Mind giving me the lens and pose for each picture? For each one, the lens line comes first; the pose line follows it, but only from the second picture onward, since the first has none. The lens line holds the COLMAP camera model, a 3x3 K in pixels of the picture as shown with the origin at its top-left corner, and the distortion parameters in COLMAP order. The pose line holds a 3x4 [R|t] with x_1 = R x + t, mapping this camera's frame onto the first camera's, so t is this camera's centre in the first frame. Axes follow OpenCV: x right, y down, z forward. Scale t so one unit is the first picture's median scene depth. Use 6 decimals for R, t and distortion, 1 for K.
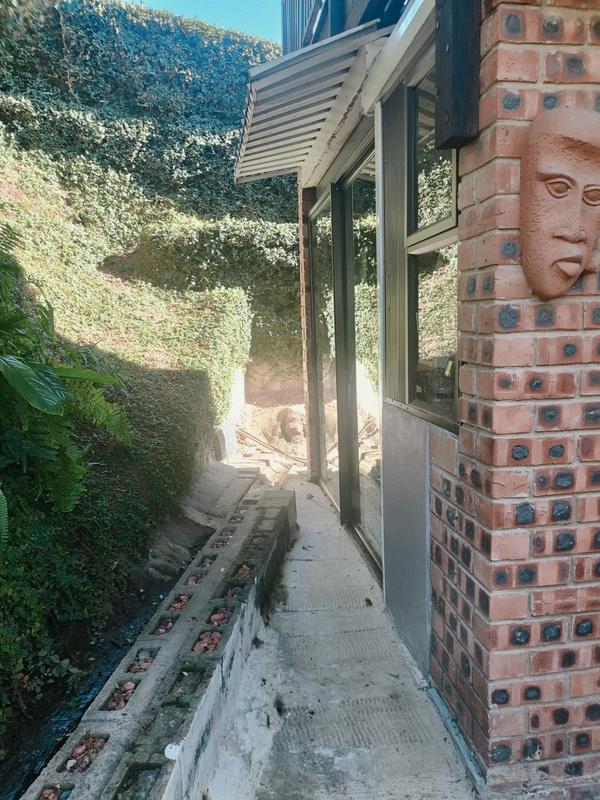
lens RADIAL K [[587.8, 0, 298.0], [0, 587.8, 403.2], [0, 0, 1]] dist [0.009664, 0.002486]
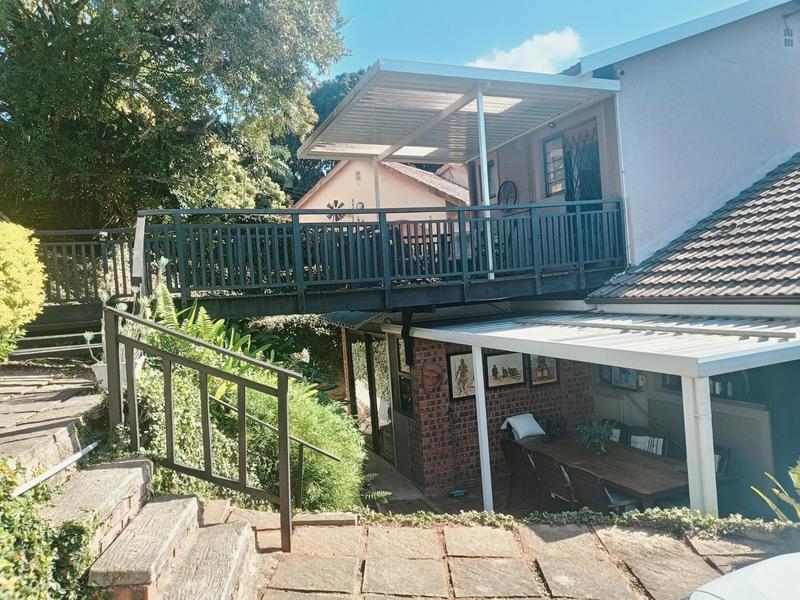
lens RADIAL K [[569.8, 0, 399.5], [0, 569.8, 283.7], [0, 0, 1]] dist [0.001178, -0.000180]
pose [[0.963284, -0.037678, 0.265827, -1.146223], [0.076749, 0.987432, -0.138159, -0.454594], [-0.257281, 0.153489, 0.954069, -3.945701]]
